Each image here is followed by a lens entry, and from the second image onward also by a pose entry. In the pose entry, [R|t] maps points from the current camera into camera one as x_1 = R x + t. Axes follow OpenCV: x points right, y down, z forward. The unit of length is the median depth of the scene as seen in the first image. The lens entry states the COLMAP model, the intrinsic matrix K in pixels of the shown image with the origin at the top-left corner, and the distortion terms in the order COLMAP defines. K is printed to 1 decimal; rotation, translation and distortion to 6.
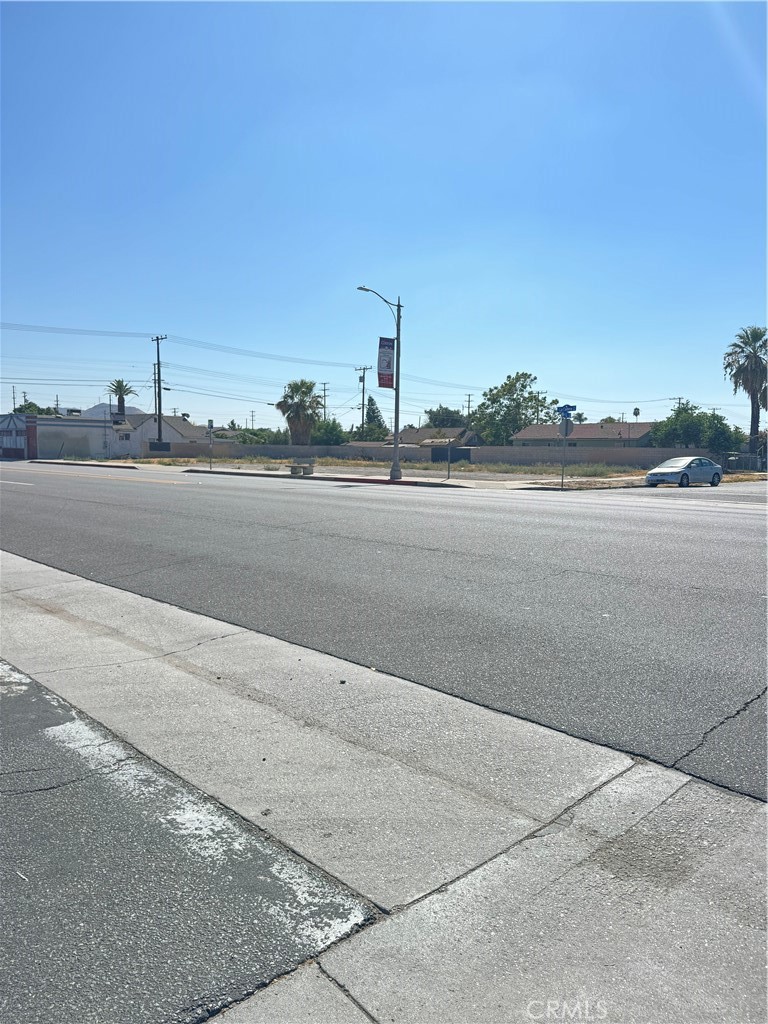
lens RADIAL K [[719.3, 0, 392.7], [0, 719.3, 517.8], [0, 0, 1]] dist [0.072062, -0.085585]
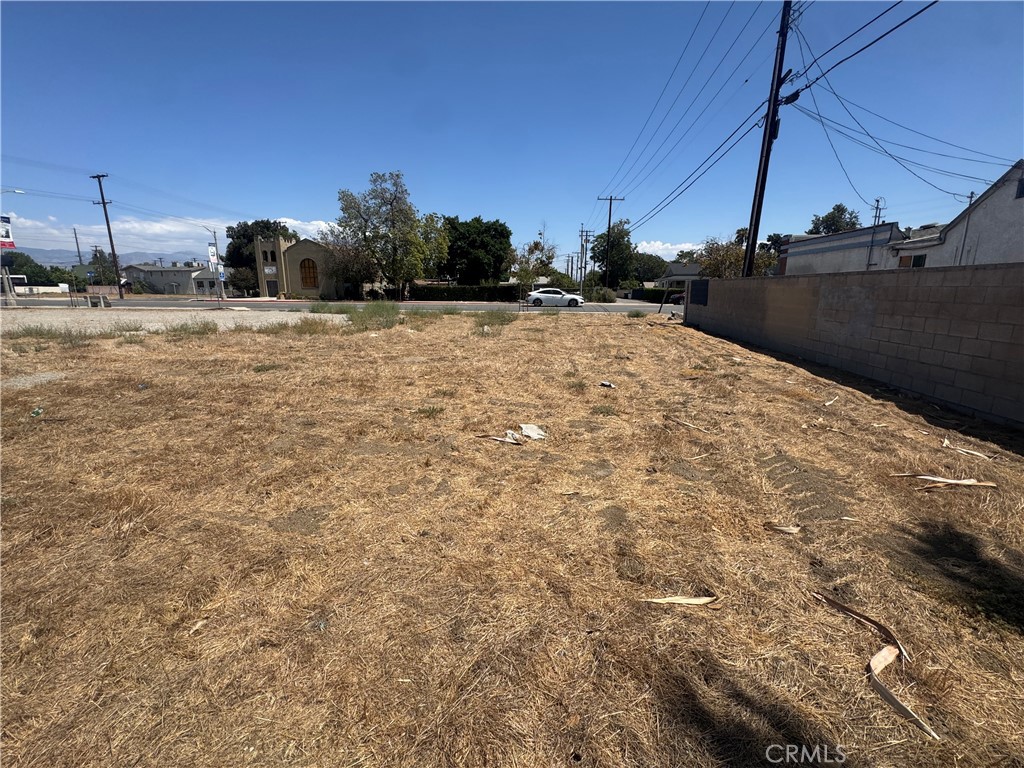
lens RADIAL K [[441.4, 0, 511.6], [0, 441.4, 384.1], [0, 0, 1]] dist [-0.006280, 0.000655]
pose [[-0.763889, 0.121455, -0.633816, -0.092376], [-0.074550, 0.958948, 0.273607, -0.104854], [0.641027, 0.256256, -0.723476, 1.086389]]
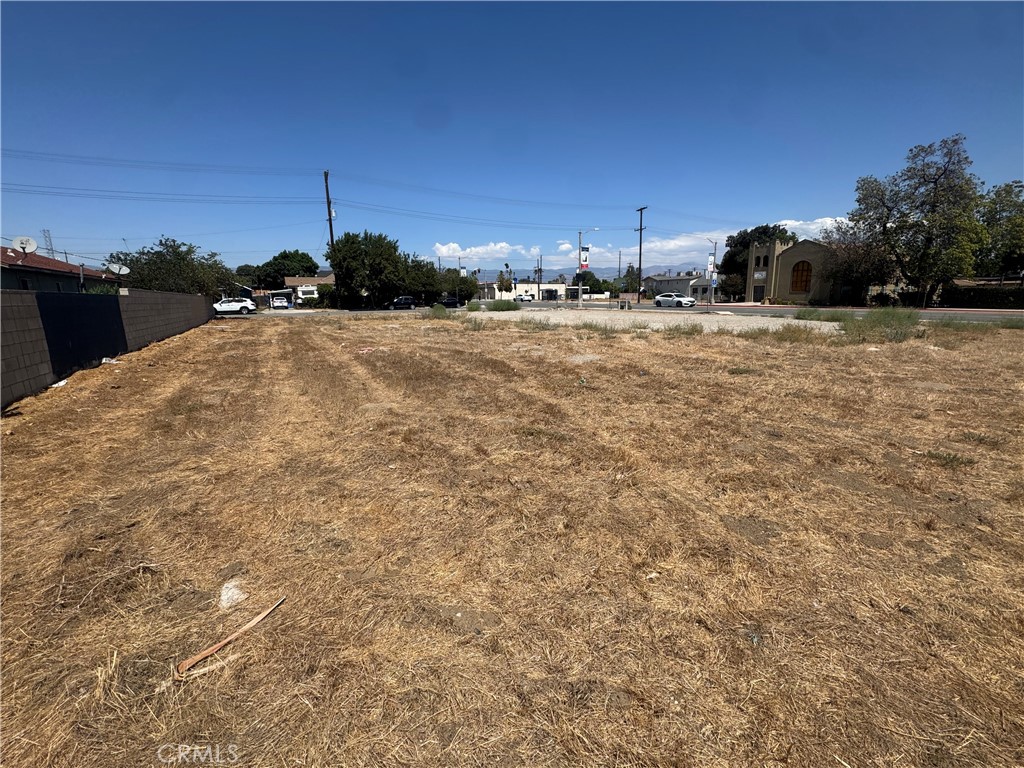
lens RADIAL K [[441.4, 0, 513.1], [0, 441.4, 383.9], [0, 0, 1]] dist [-0.006280, 0.000655]
pose [[-0.960033, -0.056161, 0.274193, -0.087931], [0.026326, 0.957199, 0.288231, -0.105500], [-0.278645, 0.283929, -0.917465, 1.088960]]
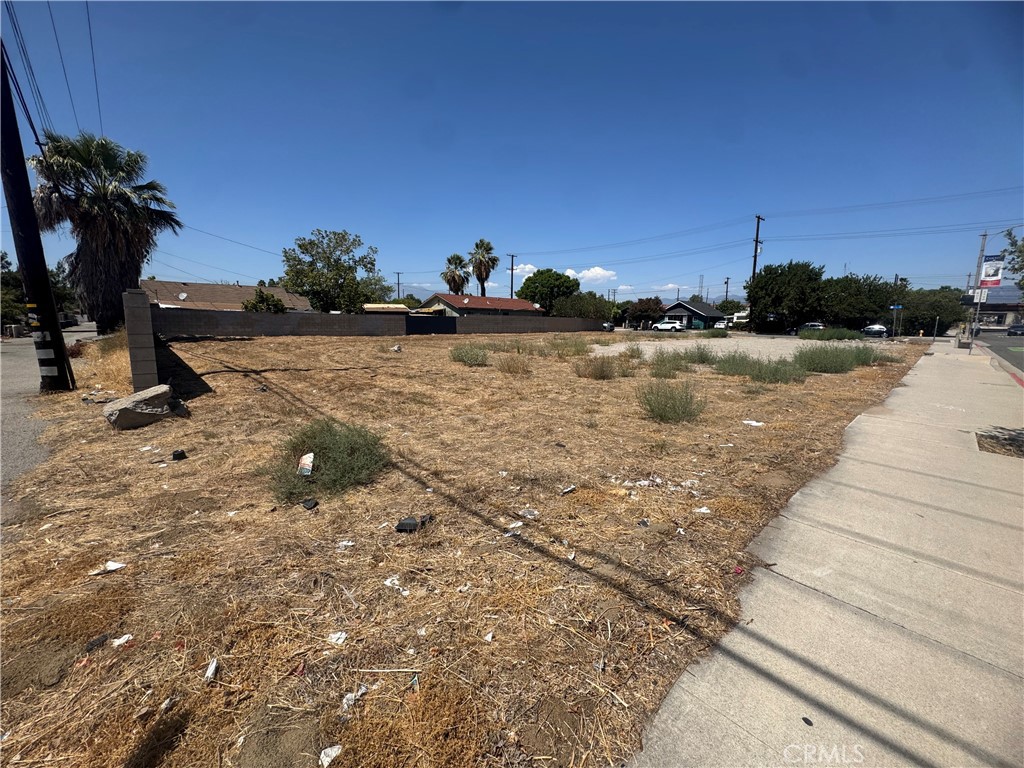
lens RADIAL K [[409.8, 0, 512.8], [0, 409.8, 384.1], [0, 0, 1]] dist [-0.004495, -0.000013]
pose [[0.022360, -0.167948, 0.985542, -0.413699], [0.082218, 0.982758, 0.165608, -0.089580], [-0.996363, 0.077327, 0.035783, 0.885475]]
